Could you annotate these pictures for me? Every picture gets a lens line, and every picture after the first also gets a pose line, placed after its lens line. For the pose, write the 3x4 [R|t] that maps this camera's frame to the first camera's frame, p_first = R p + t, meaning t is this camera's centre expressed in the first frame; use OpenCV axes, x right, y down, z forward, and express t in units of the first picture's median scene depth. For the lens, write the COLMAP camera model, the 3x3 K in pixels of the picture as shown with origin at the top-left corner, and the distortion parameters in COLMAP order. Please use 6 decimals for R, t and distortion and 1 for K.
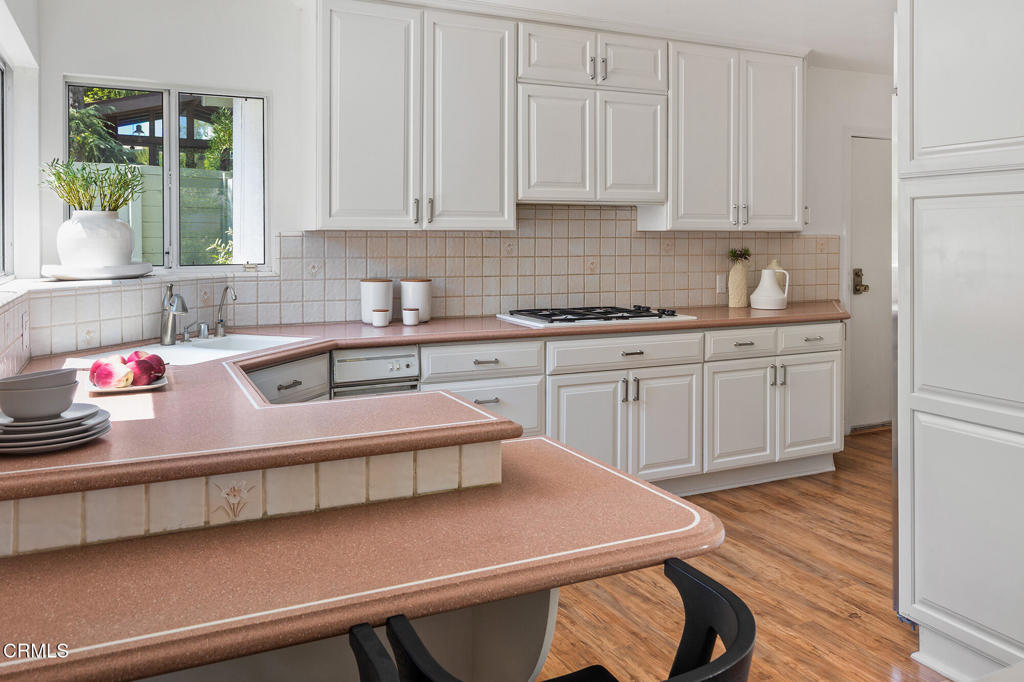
lens RADIAL K [[785.5, 0, 511.8], [0, 785.5, 339.4], [0, 0, 1]] dist [-0.001061, 0.000005]
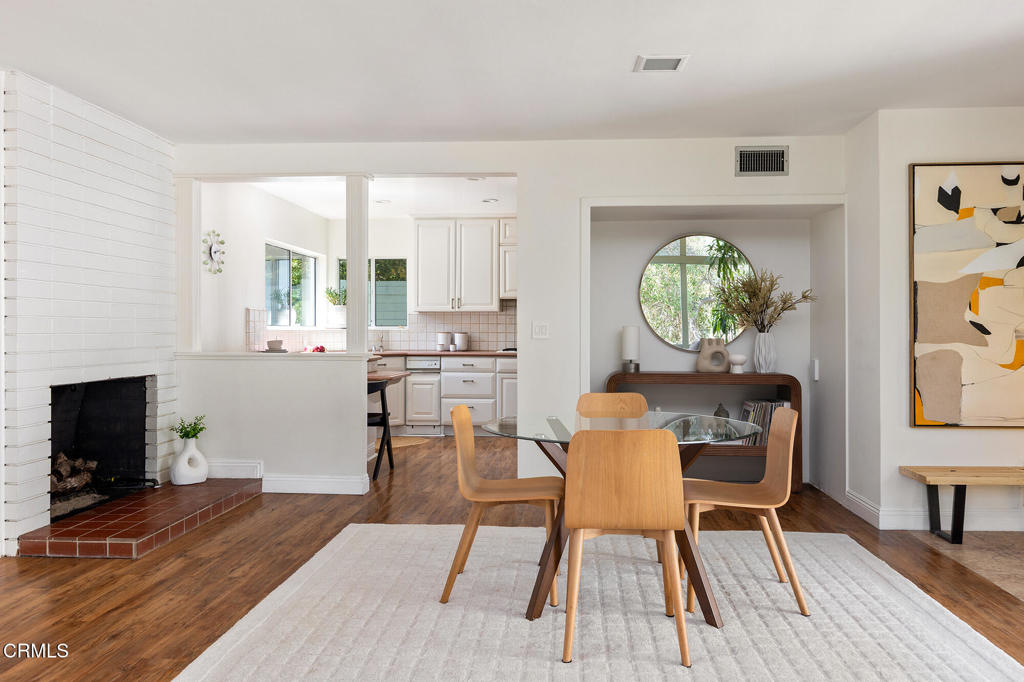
lens RADIAL K [[748.5, 0, 511.5], [0, 748.5, 337.4], [0, 0, 1]] dist [0.007877, 0.002203]
pose [[0.868151, 0.006064, -0.496262, 1.175839], [-0.066947, 0.992217, -0.104993, 0.170956], [0.491763, 0.124373, 0.861801, -0.890632]]
